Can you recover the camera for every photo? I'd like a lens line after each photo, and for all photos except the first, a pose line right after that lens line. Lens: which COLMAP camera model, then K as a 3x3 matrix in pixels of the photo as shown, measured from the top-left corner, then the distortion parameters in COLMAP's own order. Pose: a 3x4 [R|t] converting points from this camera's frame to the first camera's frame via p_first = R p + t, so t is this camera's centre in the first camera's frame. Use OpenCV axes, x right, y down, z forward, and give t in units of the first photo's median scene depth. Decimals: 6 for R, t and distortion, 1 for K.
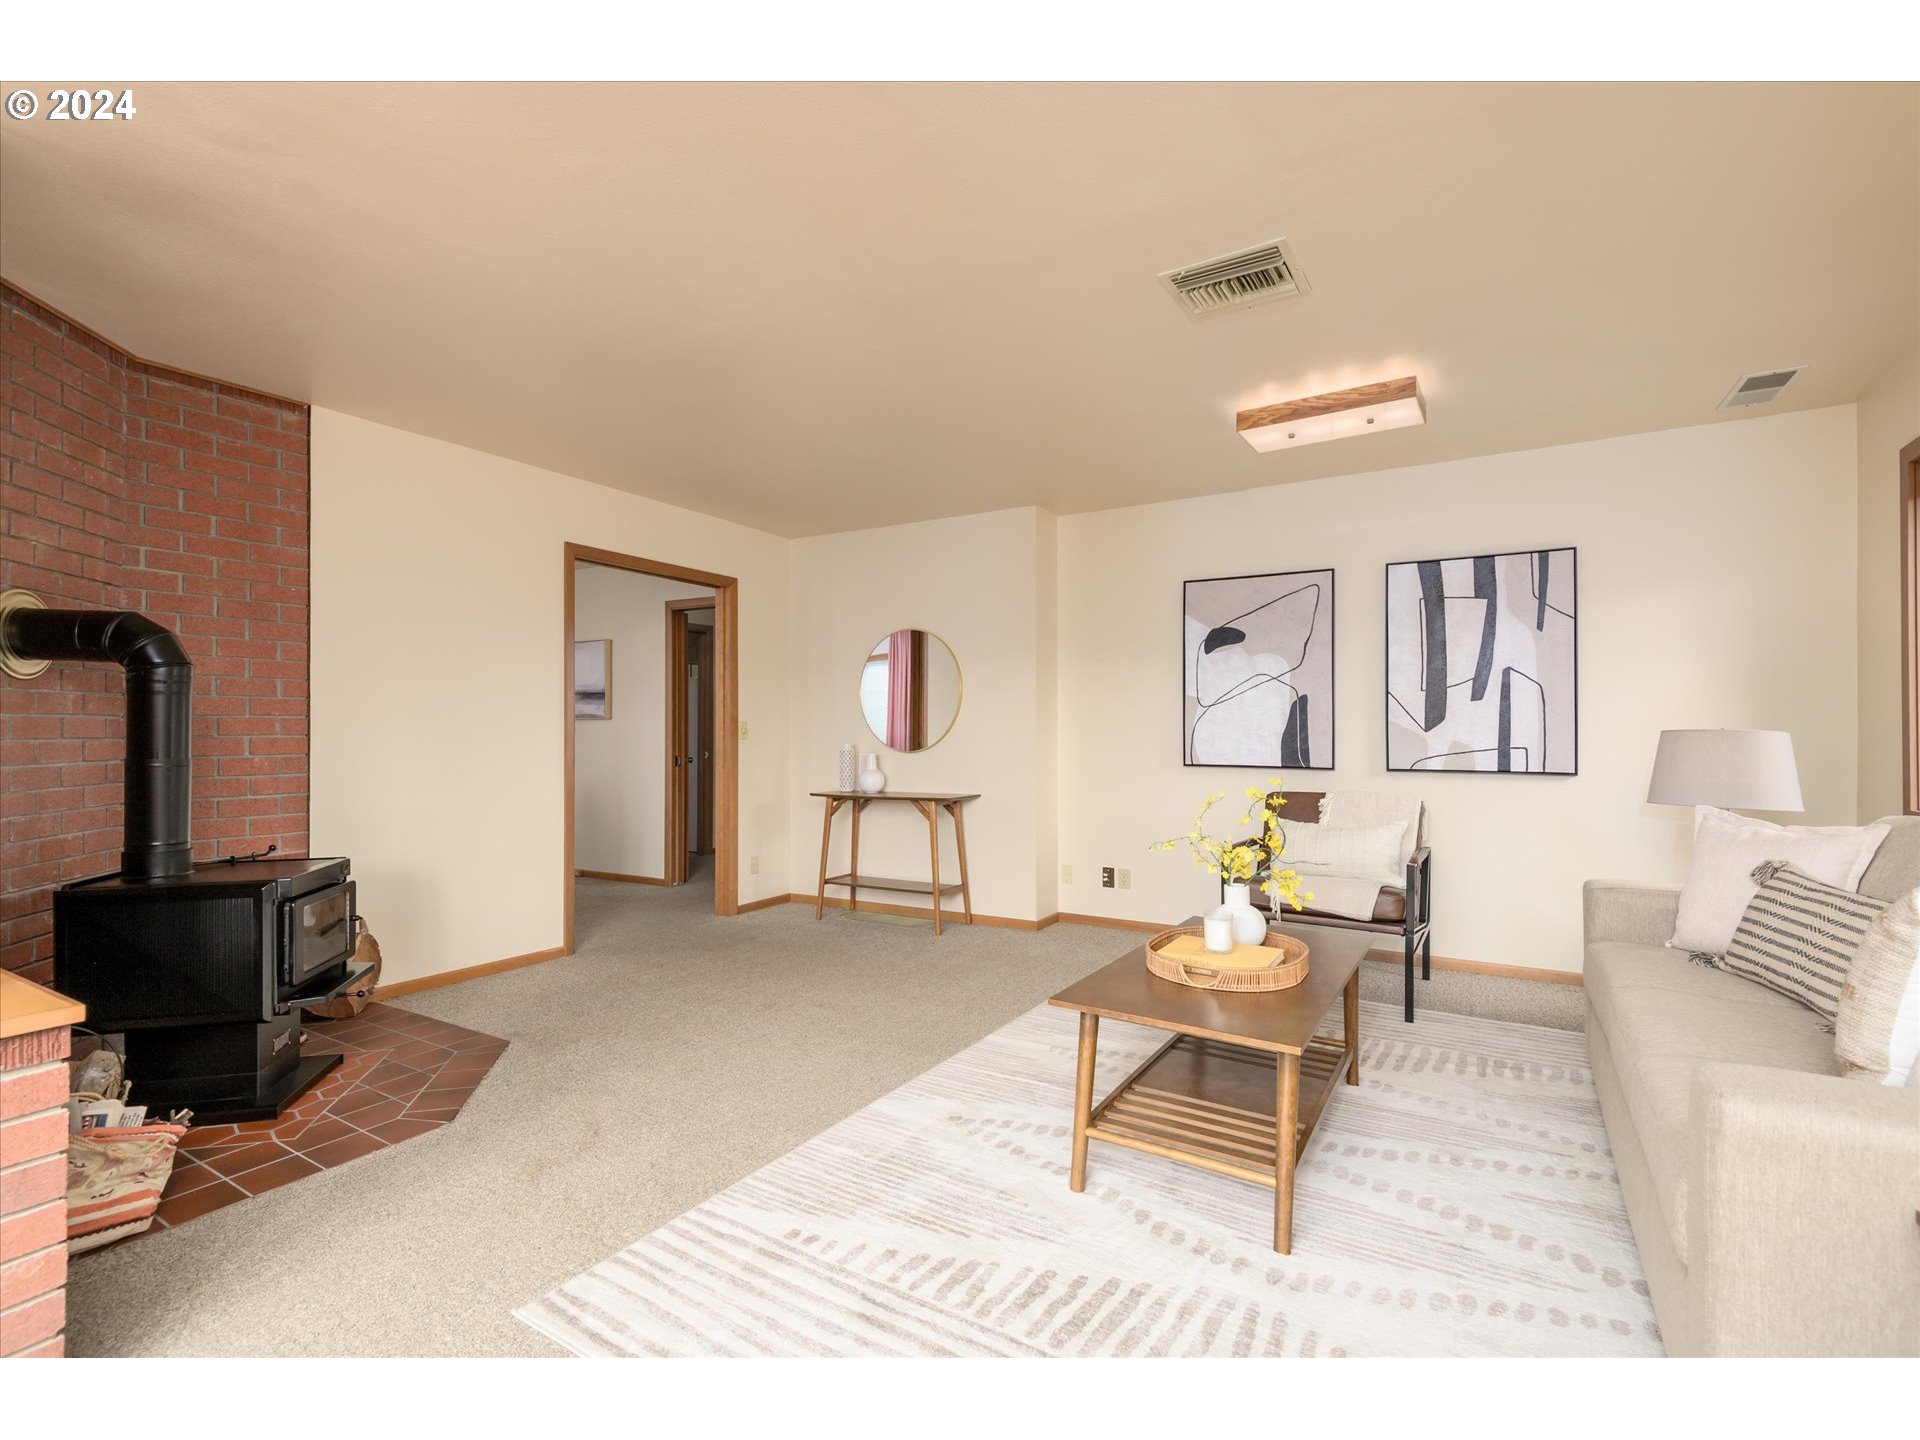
lens RADIAL K [[905.5, 0, 965.3], [0, 905.5, 718.4], [0, 0, 1]] dist [0.031298, -0.025047]
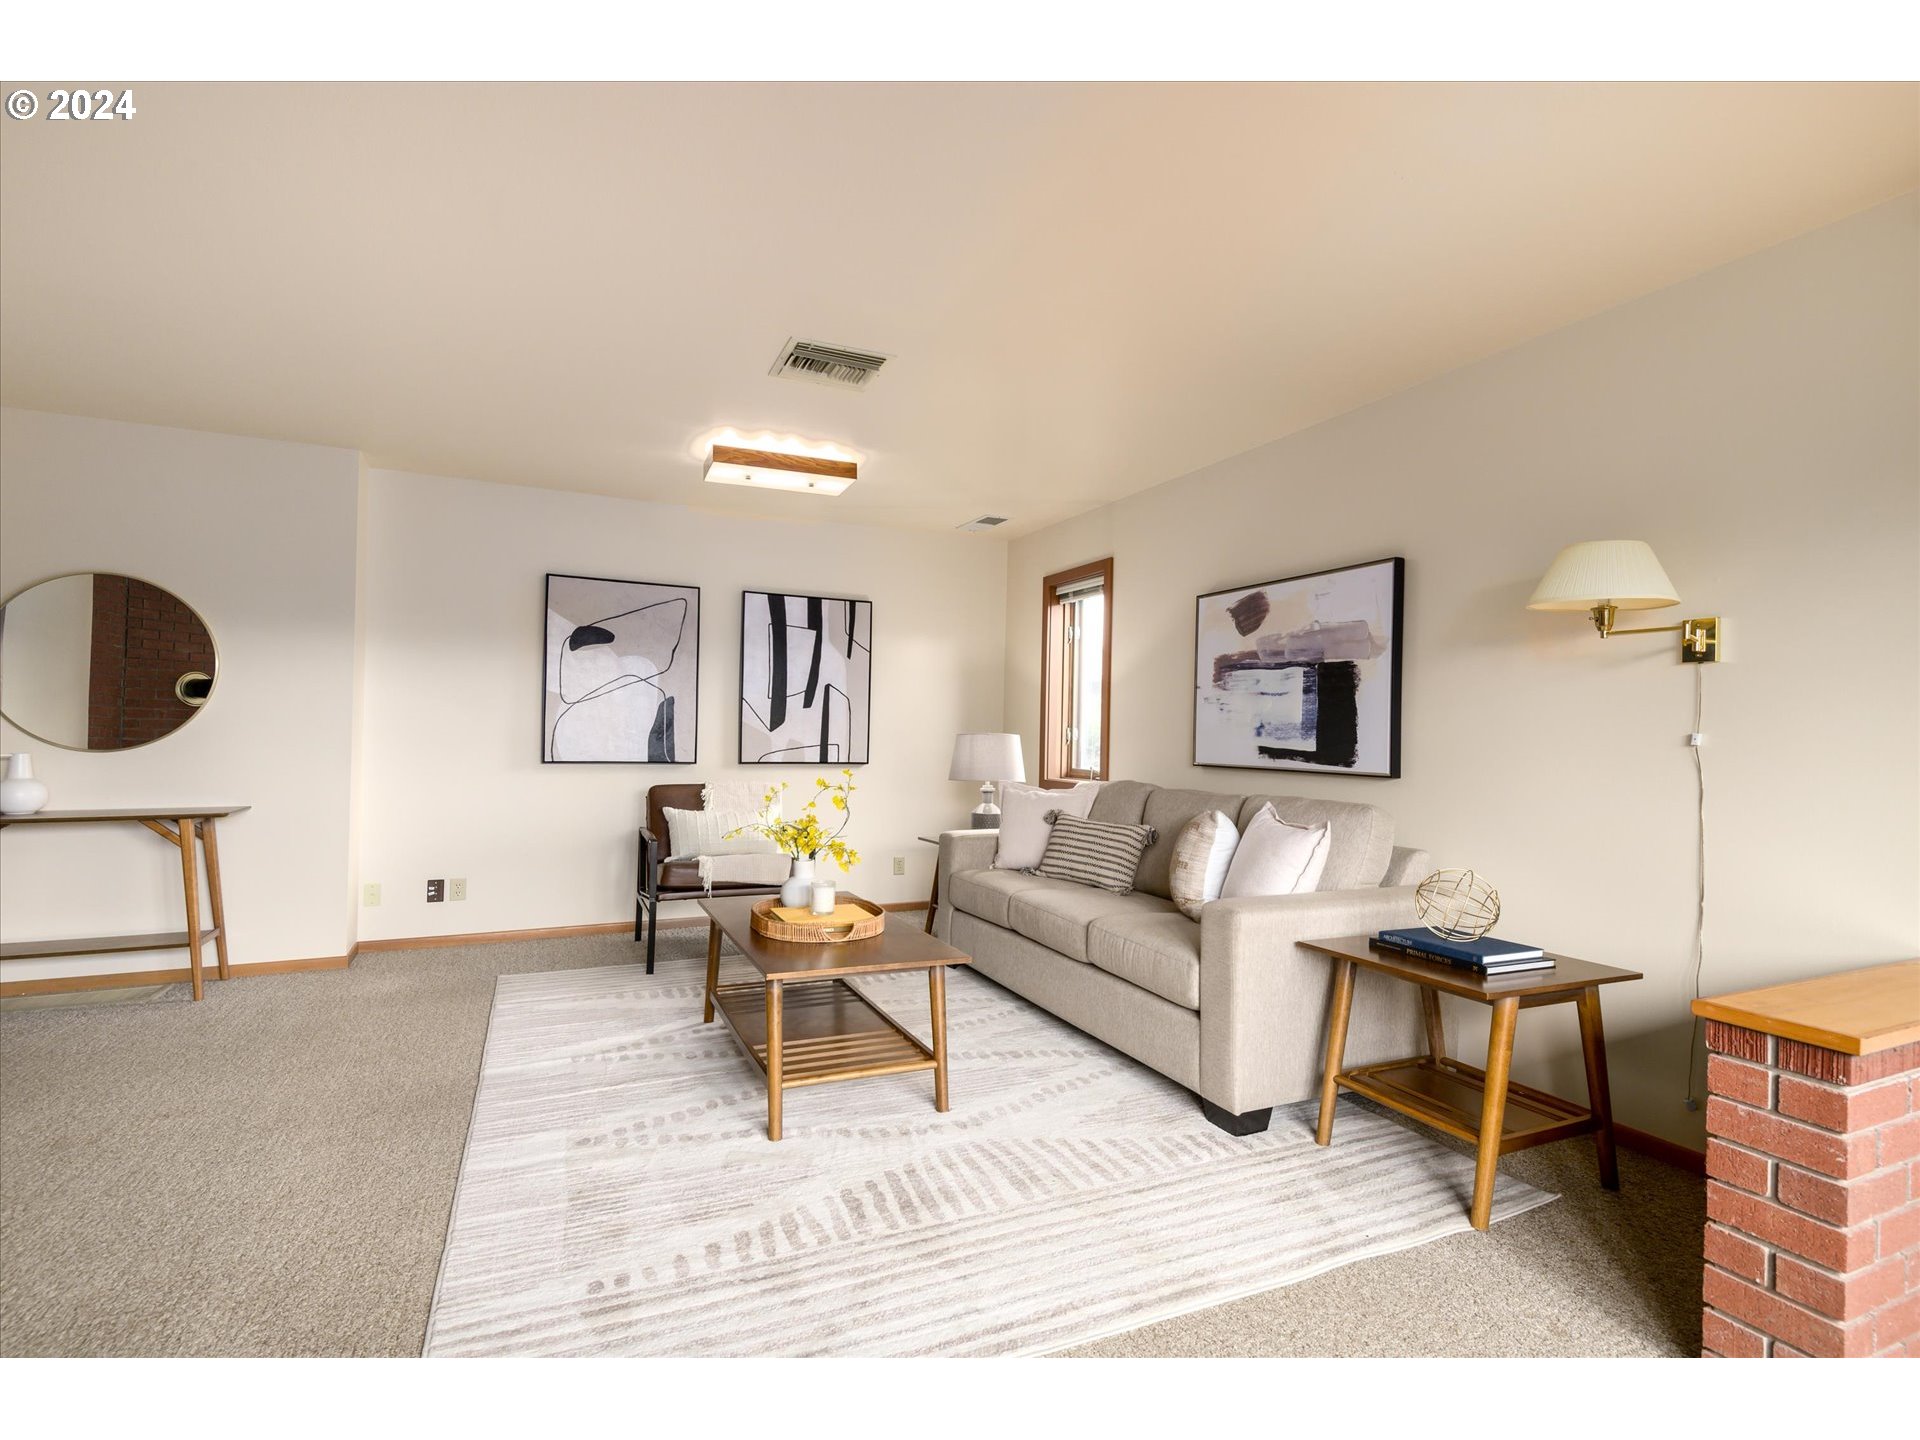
lens RADIAL K [[885.3, 0, 963.4], [0, 885.3, 718.0], [0, 0, 1]] dist [0.041349, -0.021225]
pose [[0.570298, 0.024652, 0.821068, -0.347064], [-0.027752, 0.999557, -0.010735, 0.001857], [-0.820969, -0.016664, 0.570729, 0.099495]]
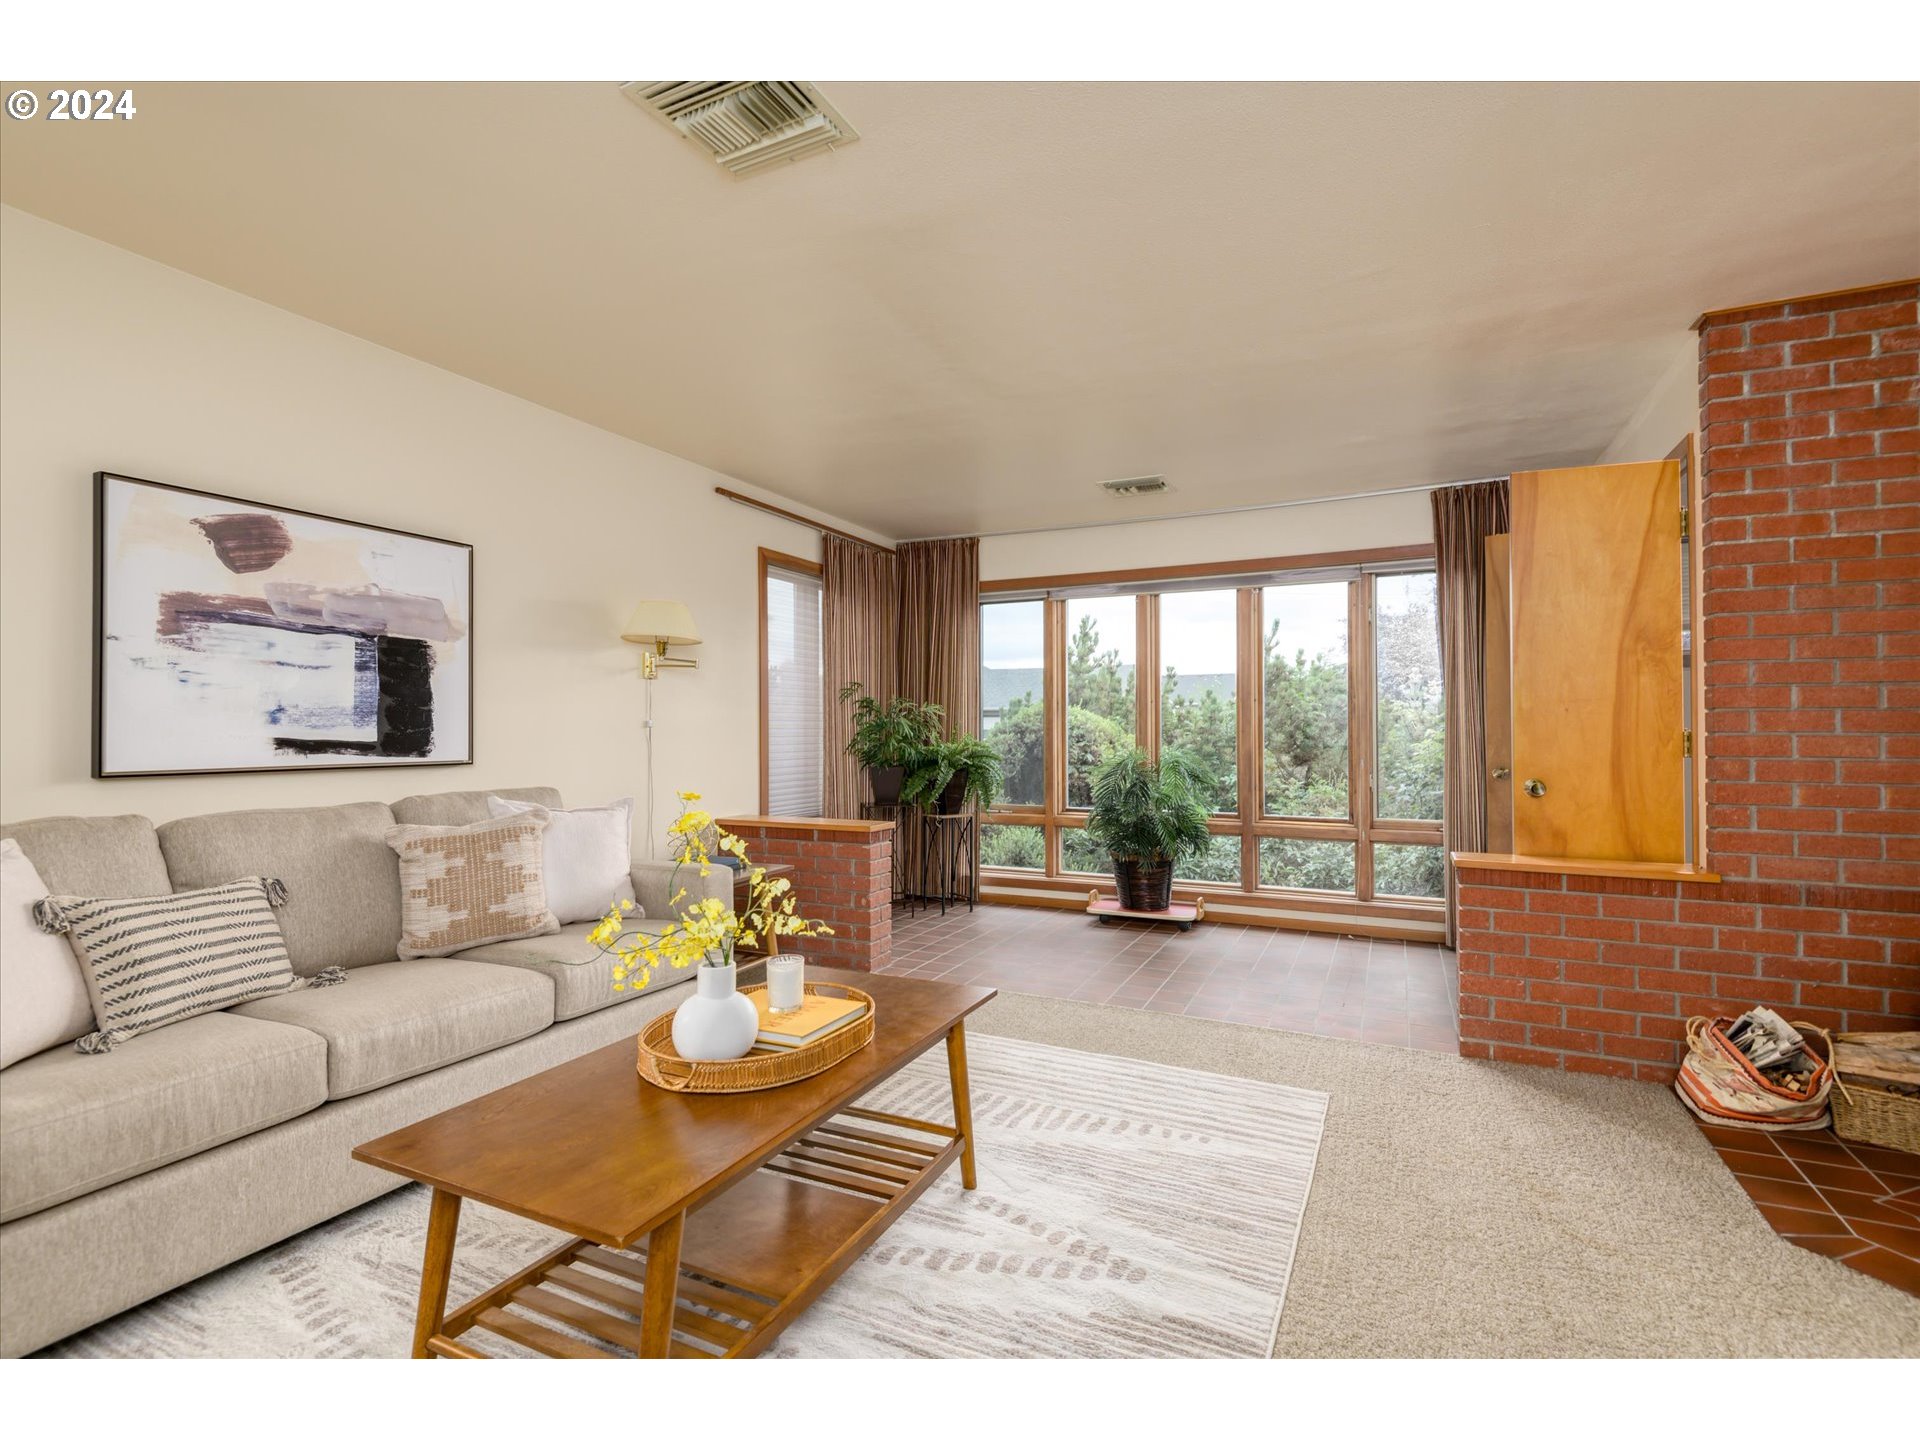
lens RADIAL K [[905.5, 0, 965.3], [0, 905.5, 718.4], [0, 0, 1]] dist [0.031298, -0.025047]
pose [[-0.996368, 0.001598, -0.085132, 0.105320], [0.003633, 0.999711, -0.023745, 0.015099], [0.085070, -0.023968, -0.996087, 1.007923]]
